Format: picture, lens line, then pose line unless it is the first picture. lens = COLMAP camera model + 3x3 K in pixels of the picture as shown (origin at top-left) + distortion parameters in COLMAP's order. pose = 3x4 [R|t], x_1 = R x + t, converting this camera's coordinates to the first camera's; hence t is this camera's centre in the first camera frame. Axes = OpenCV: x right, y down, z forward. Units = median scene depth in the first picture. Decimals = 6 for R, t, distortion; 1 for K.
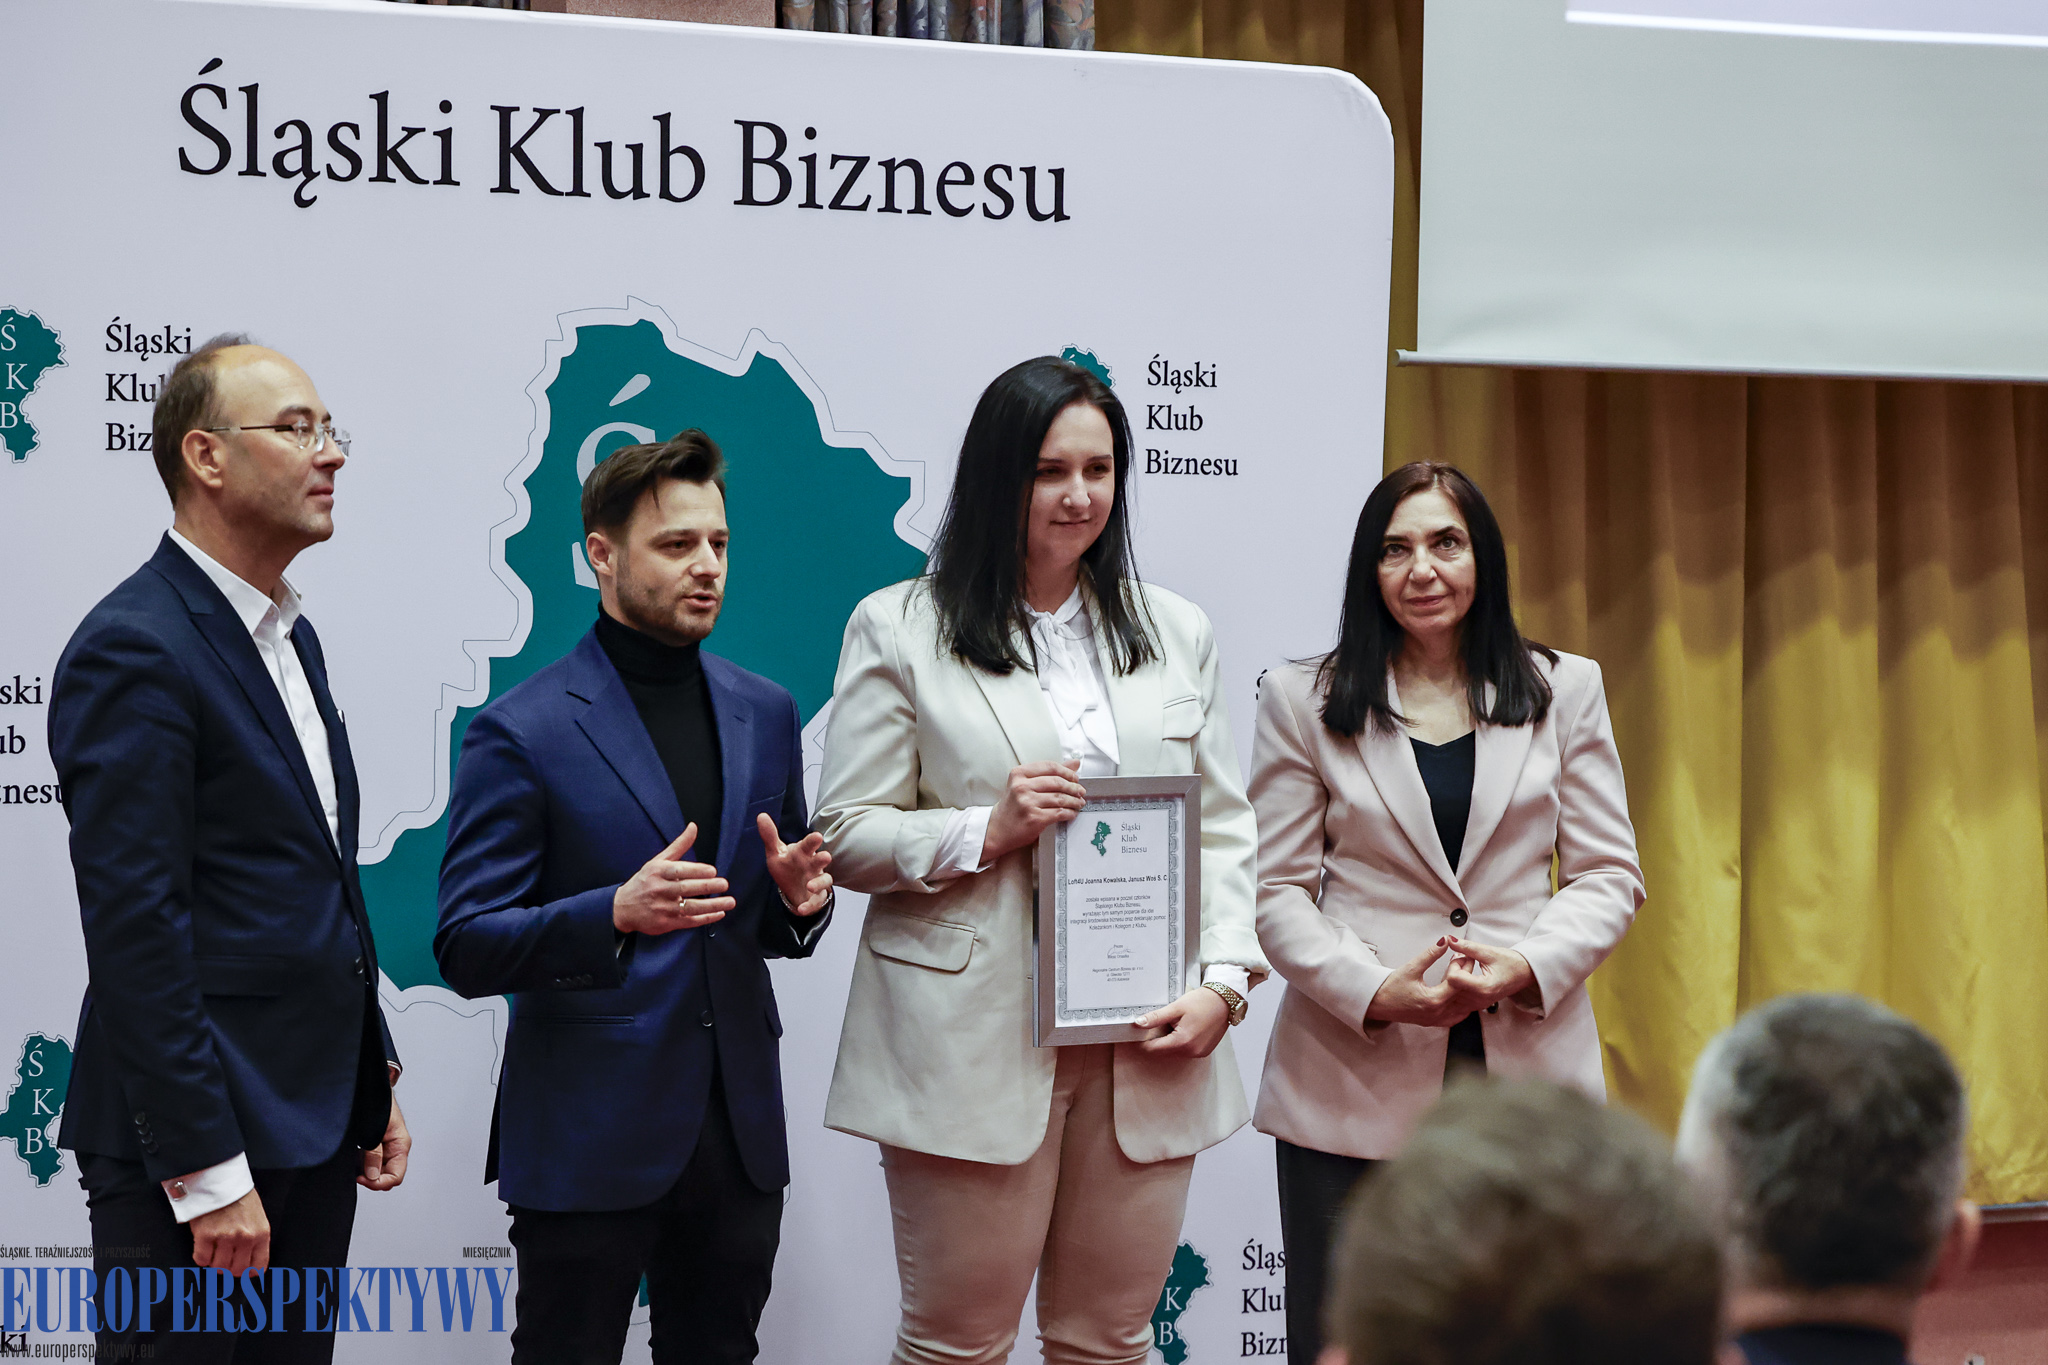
lens RADIAL K [[5294.4, 0, 1019.4], [0, 5294.4, 671.9], [0, 0, 1]] dist [-0.005150, -0.395854]
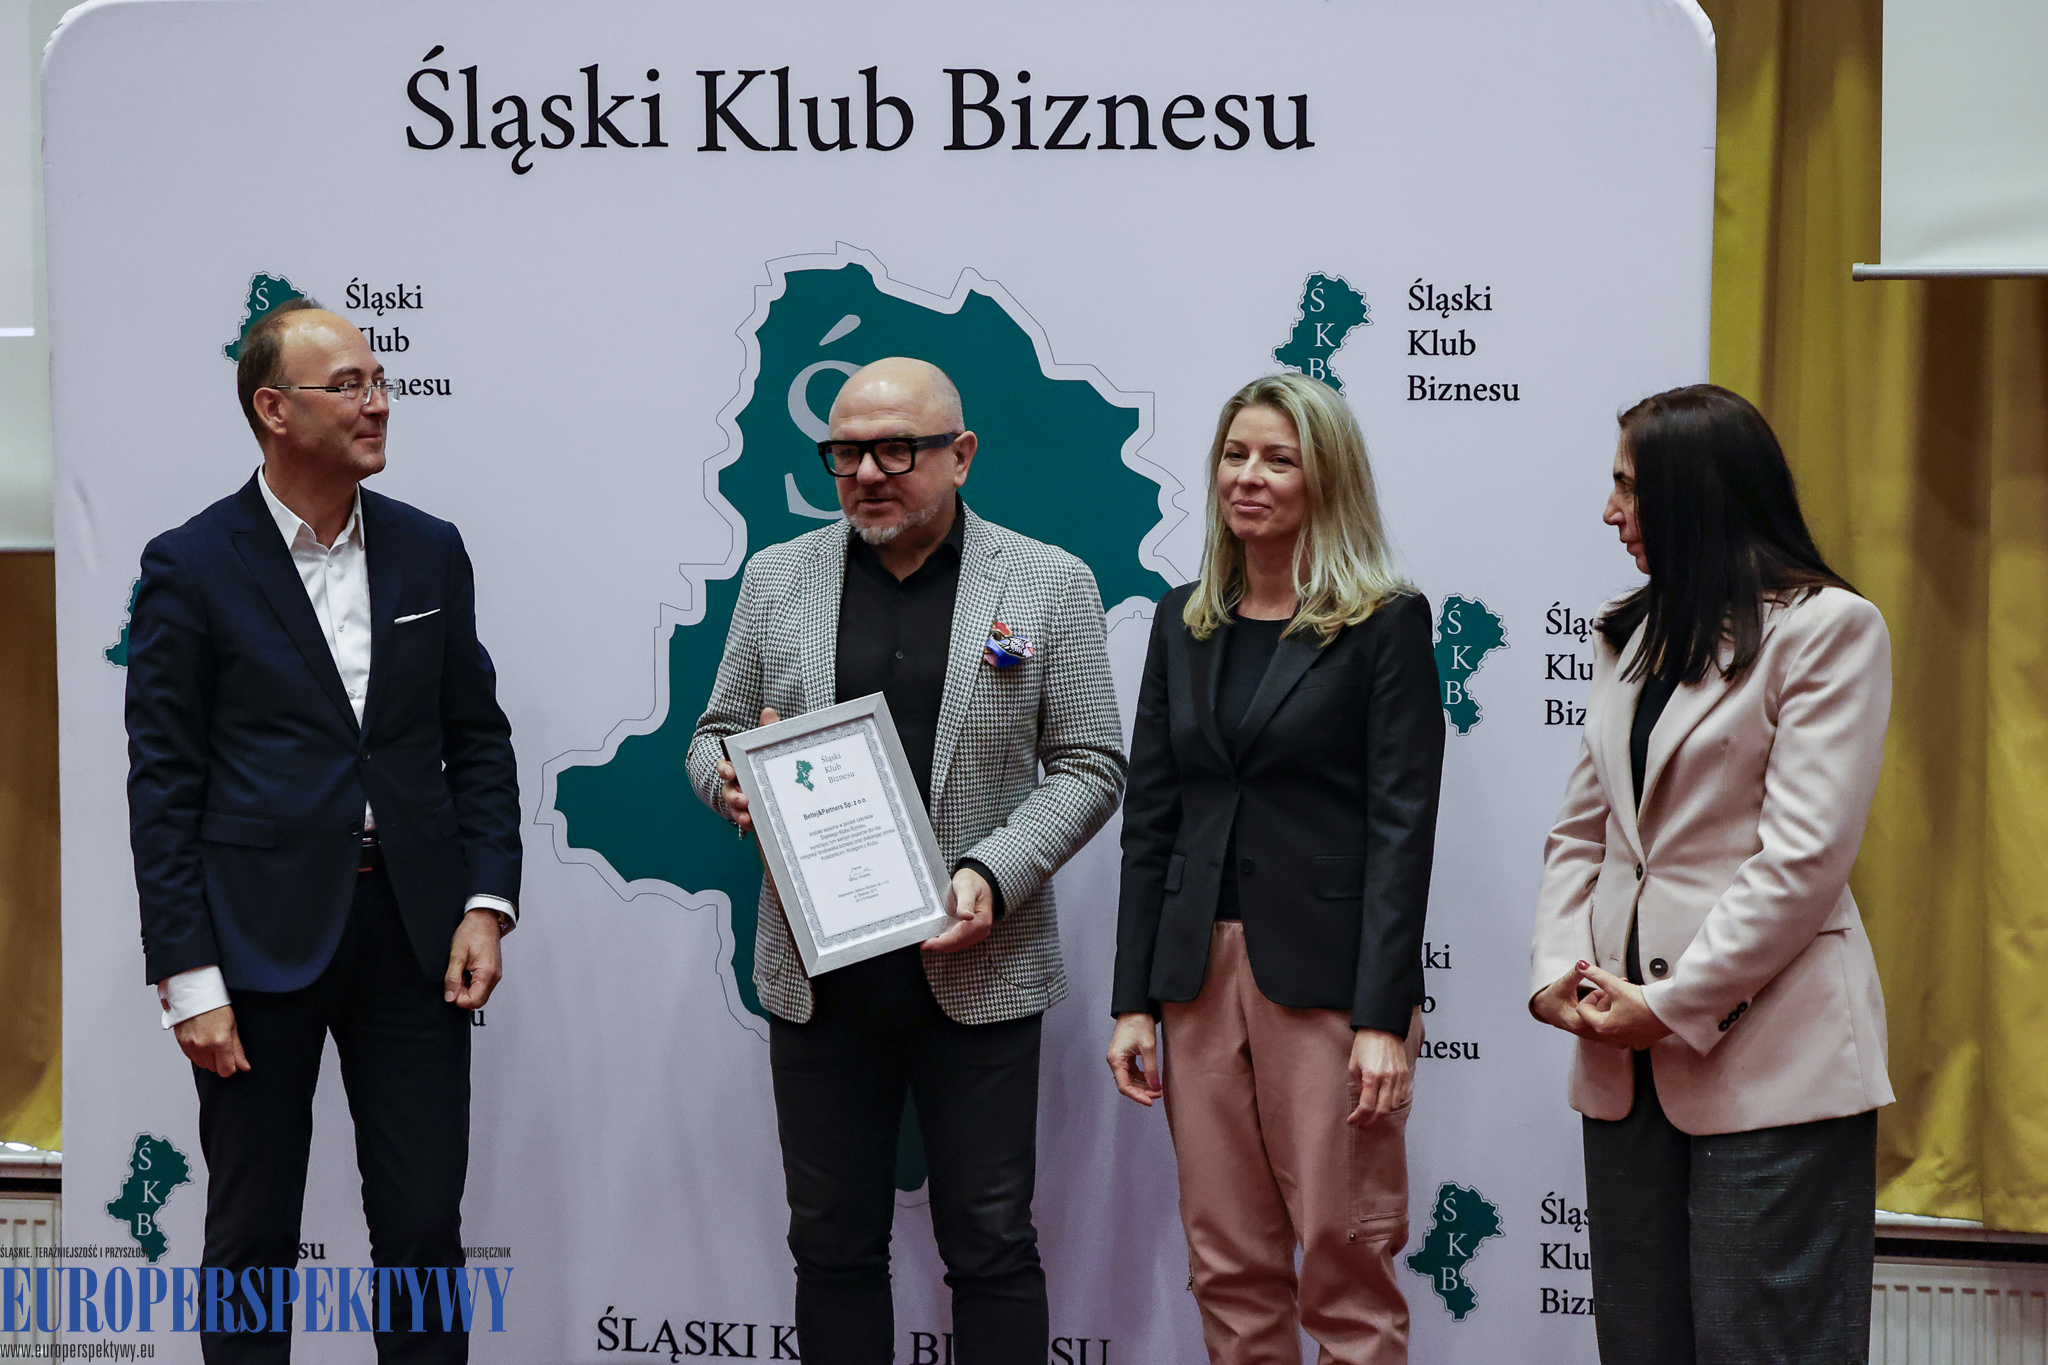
lens RADIAL K [[5294.4, 0, 1019.4], [0, 5294.4, 671.9], [0, 0, 1]] dist [-0.005150, -0.395854]
pose [[0.734468, 0.015778, -0.678460, 0.679239], [-0.014830, 0.999864, 0.007198, 0.007380], [0.678482, 0.004775, 0.734602, 0.244264]]
